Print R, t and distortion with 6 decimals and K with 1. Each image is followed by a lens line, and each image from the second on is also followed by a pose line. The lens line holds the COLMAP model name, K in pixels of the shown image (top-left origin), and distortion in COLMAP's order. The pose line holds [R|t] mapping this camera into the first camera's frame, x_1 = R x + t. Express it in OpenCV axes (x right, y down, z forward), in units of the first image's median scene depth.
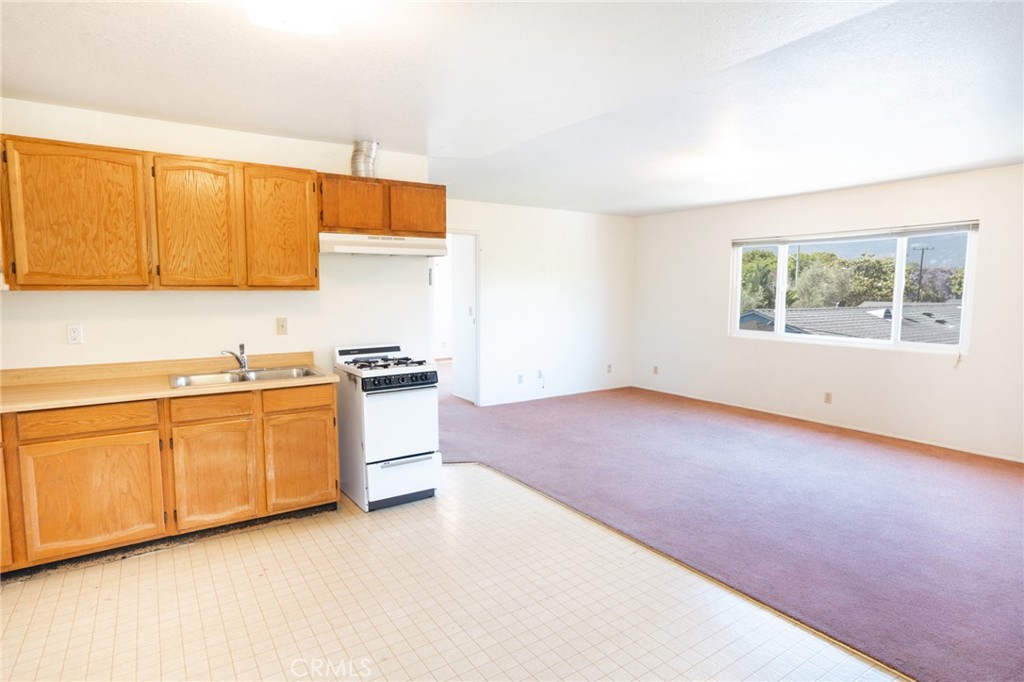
lens RADIAL K [[540.8, 0, 512.0], [0, 540.8, 341.0], [0, 0, 1]] dist [-0.002683, -0.000389]
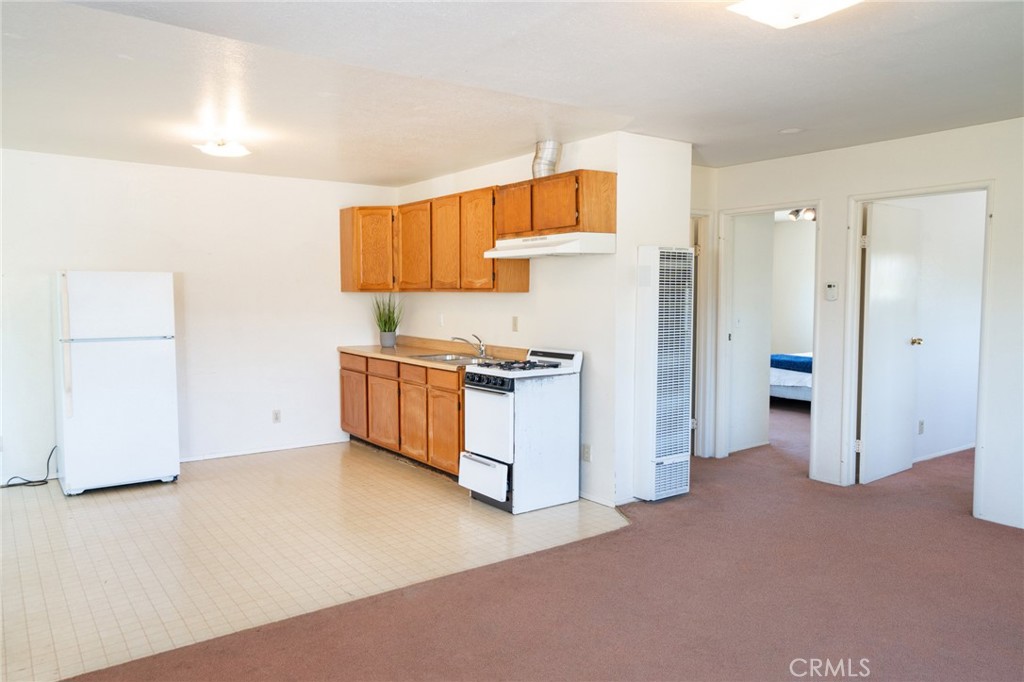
lens RADIAL K [[716.3, 0, 512.0], [0, 716.3, 341.0], [0, 0, 1]] dist [0.002127, 0.003217]
pose [[0.061793, 0.069946, -0.995635, 1.182623], [-0.094102, 0.993506, 0.063956, -0.096143], [0.993643, 0.089740, 0.067974, 0.991823]]
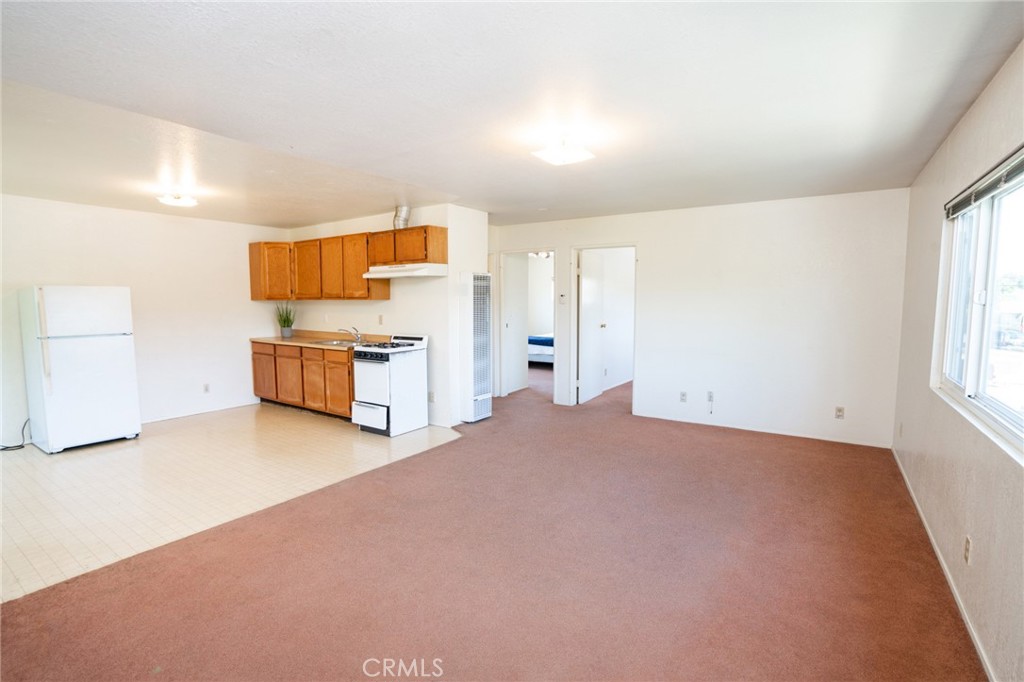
lens RADIAL K [[476.9, 0, 500.2], [0, 476.9, 341.9], [0, 0, 1]] dist [-0.059187, 0.024584]
pose [[0.381347, 0.082744, -0.920721, 1.300991], [-0.085289, 0.994887, 0.054084, -0.081004], [0.920489, 0.057902, 0.386455, 0.843900]]
